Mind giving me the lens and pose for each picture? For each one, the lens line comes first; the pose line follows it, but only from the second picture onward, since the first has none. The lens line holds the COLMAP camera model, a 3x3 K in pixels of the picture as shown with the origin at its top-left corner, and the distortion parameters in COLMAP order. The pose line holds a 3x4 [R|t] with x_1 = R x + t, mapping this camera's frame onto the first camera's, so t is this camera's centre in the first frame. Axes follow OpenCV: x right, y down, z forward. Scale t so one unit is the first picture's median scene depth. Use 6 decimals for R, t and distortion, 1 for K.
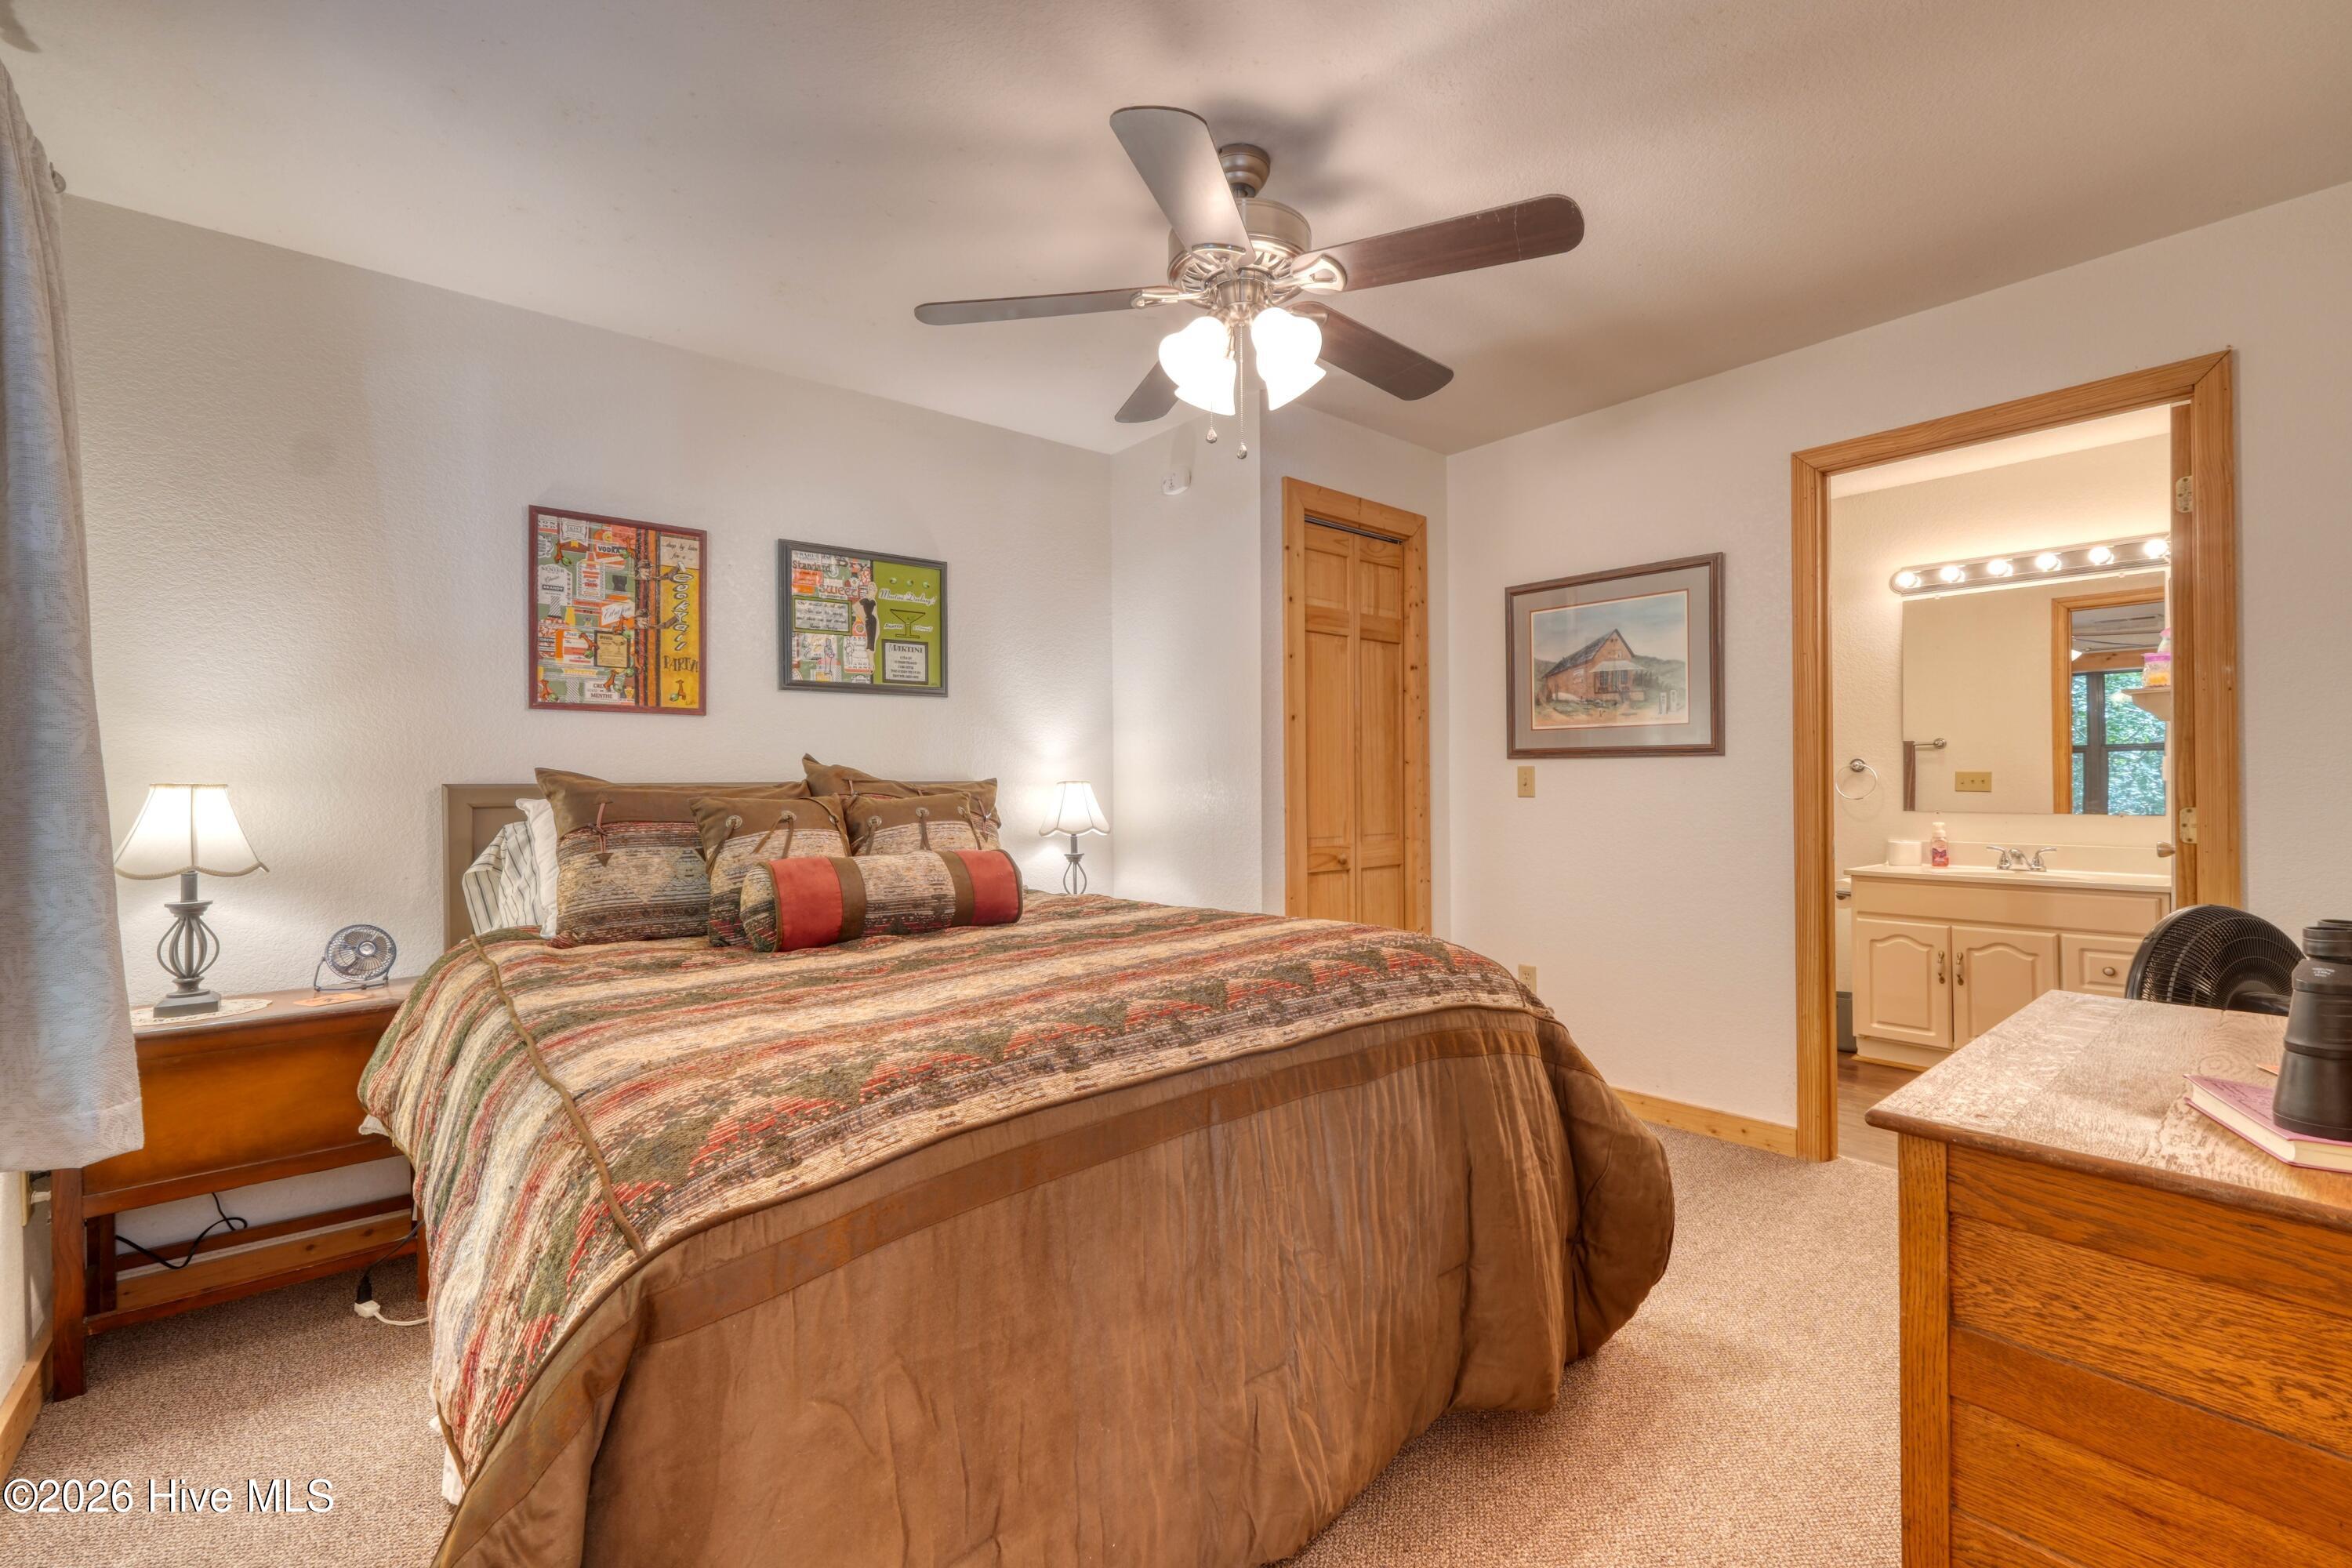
lens RADIAL K [[996.9, 0, 1177.8], [0, 996.9, 789.0], [0, 0, 1]] dist [-0.007213, 0.004225]
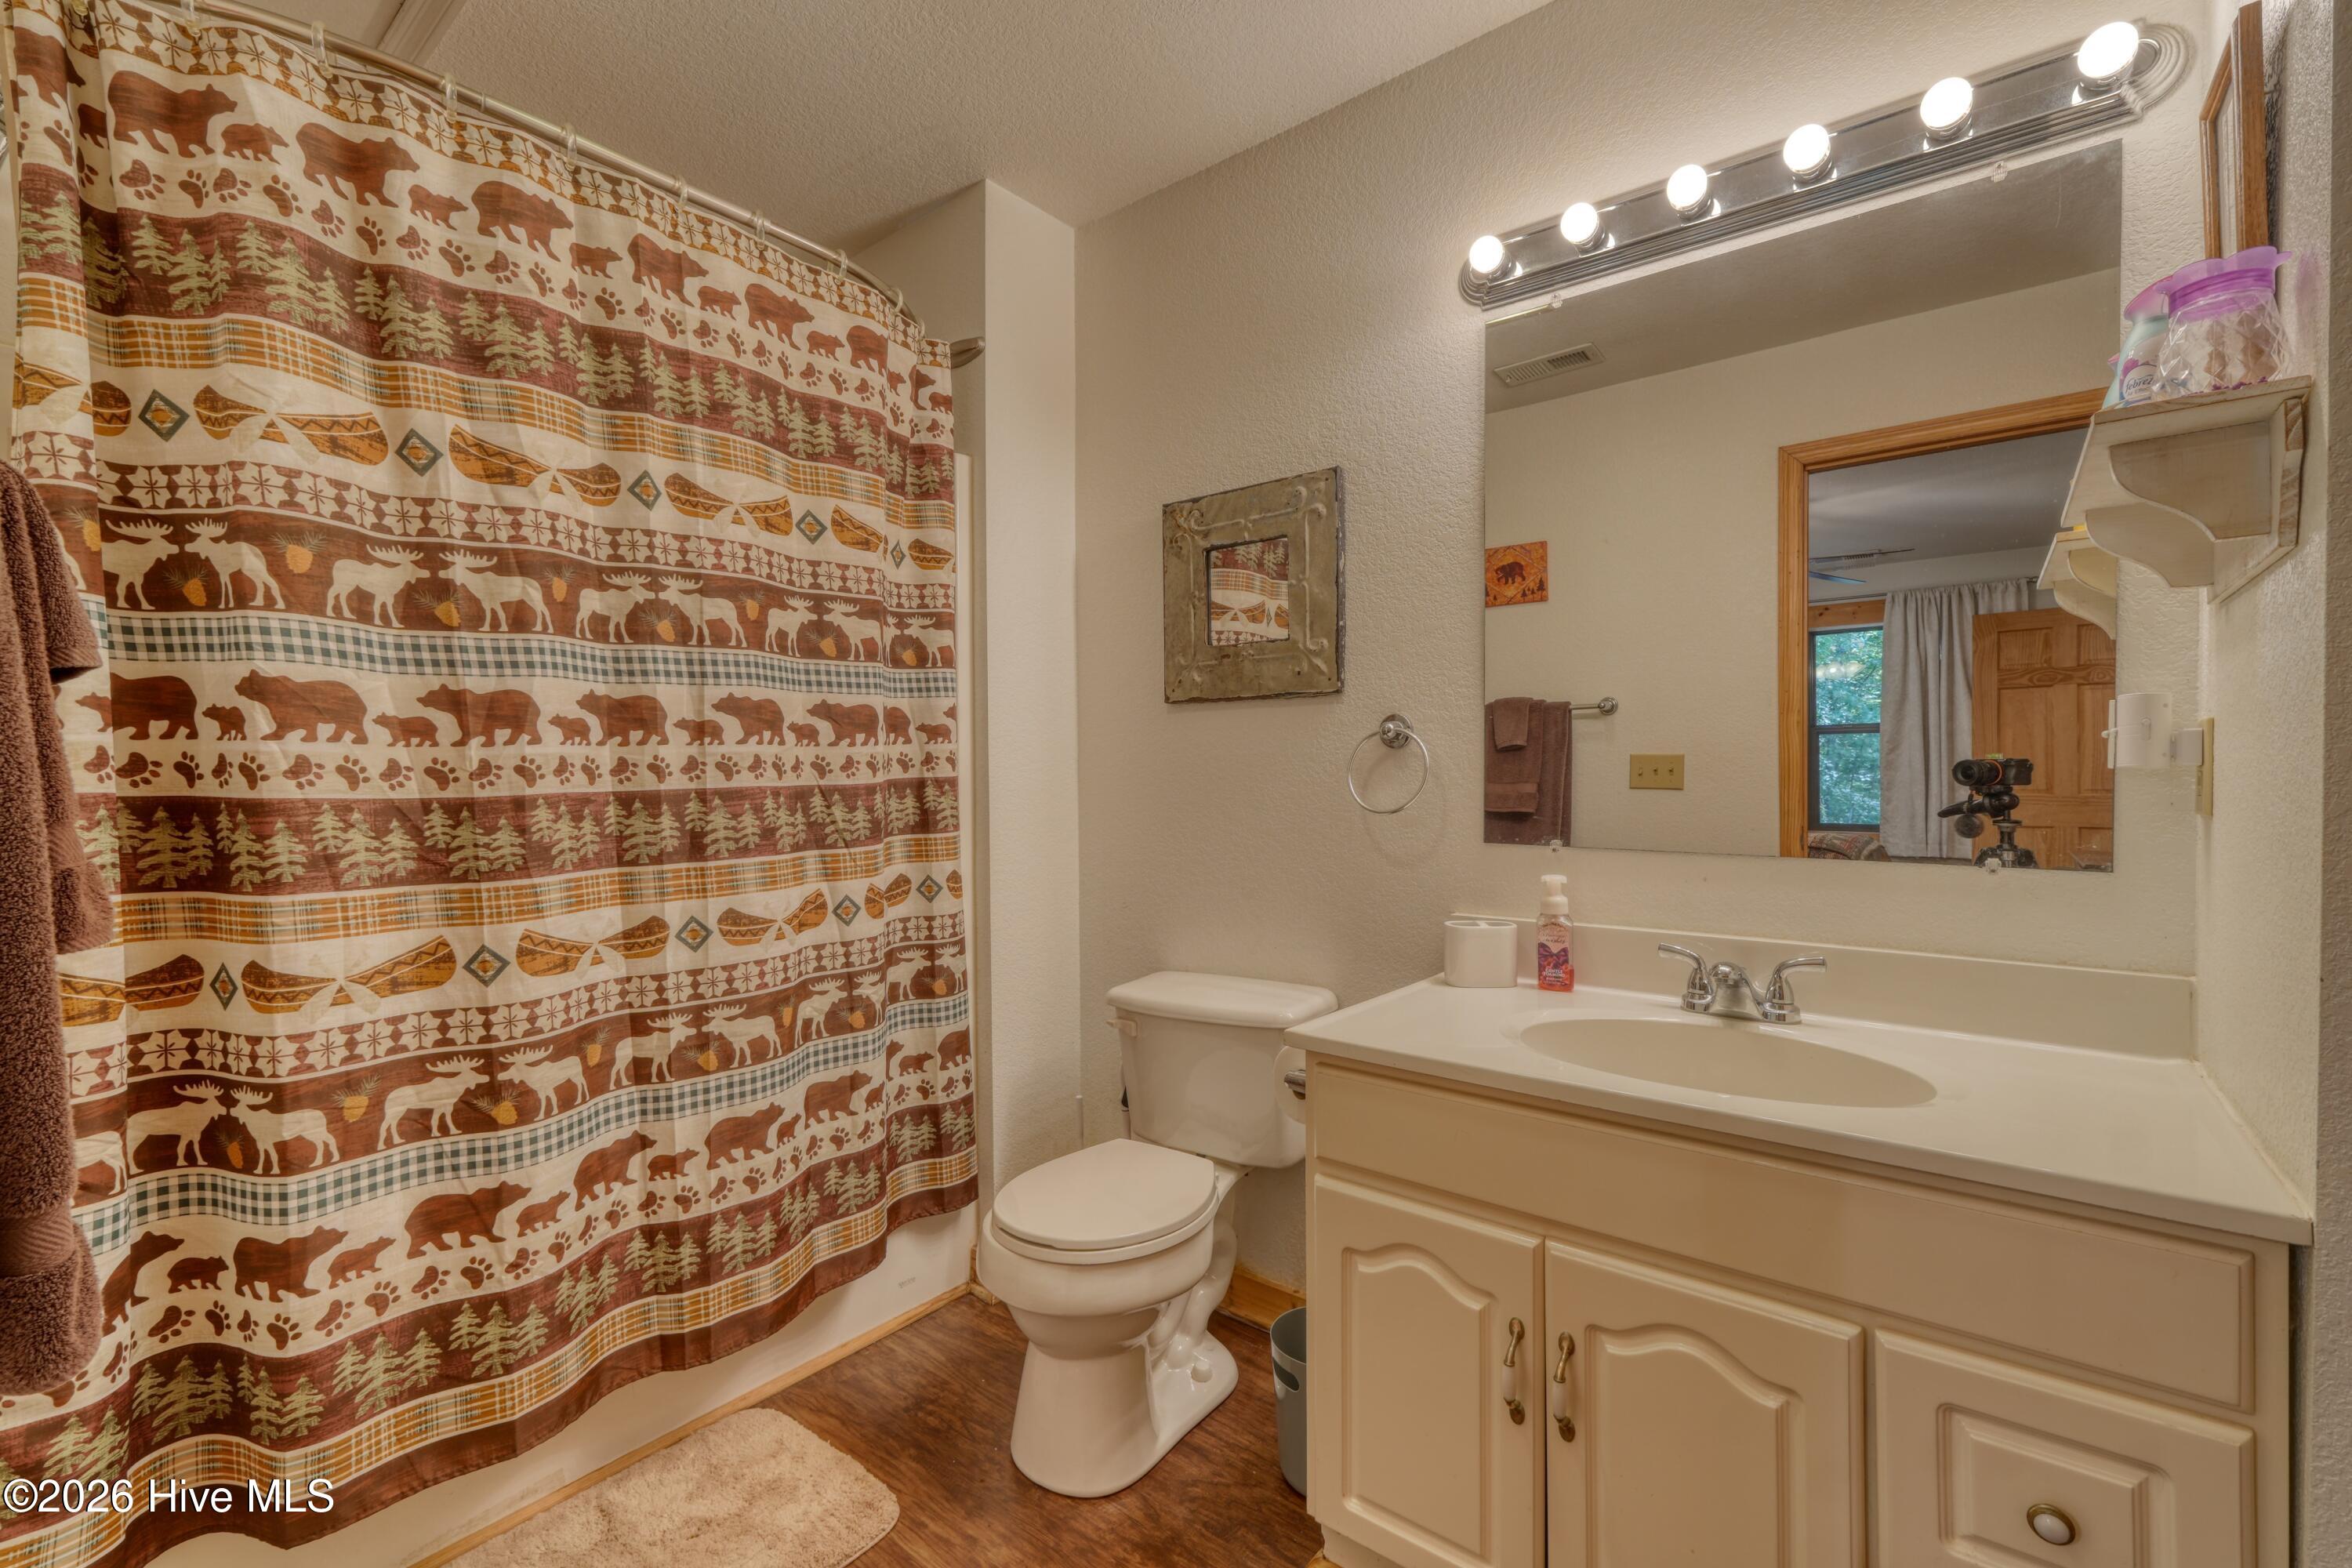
lens RADIAL K [[996.9, 0, 1175.8], [0, 996.9, 779.7], [0, 0, 1]] dist [-0.007213, 0.004225]
pose [[0.979954, 0.002263, 0.199213, 0.547570], [-0.002537, 0.999996, 0.001122, -0.004155], [-0.199210, -0.001605, 0.979956, 0.653161]]
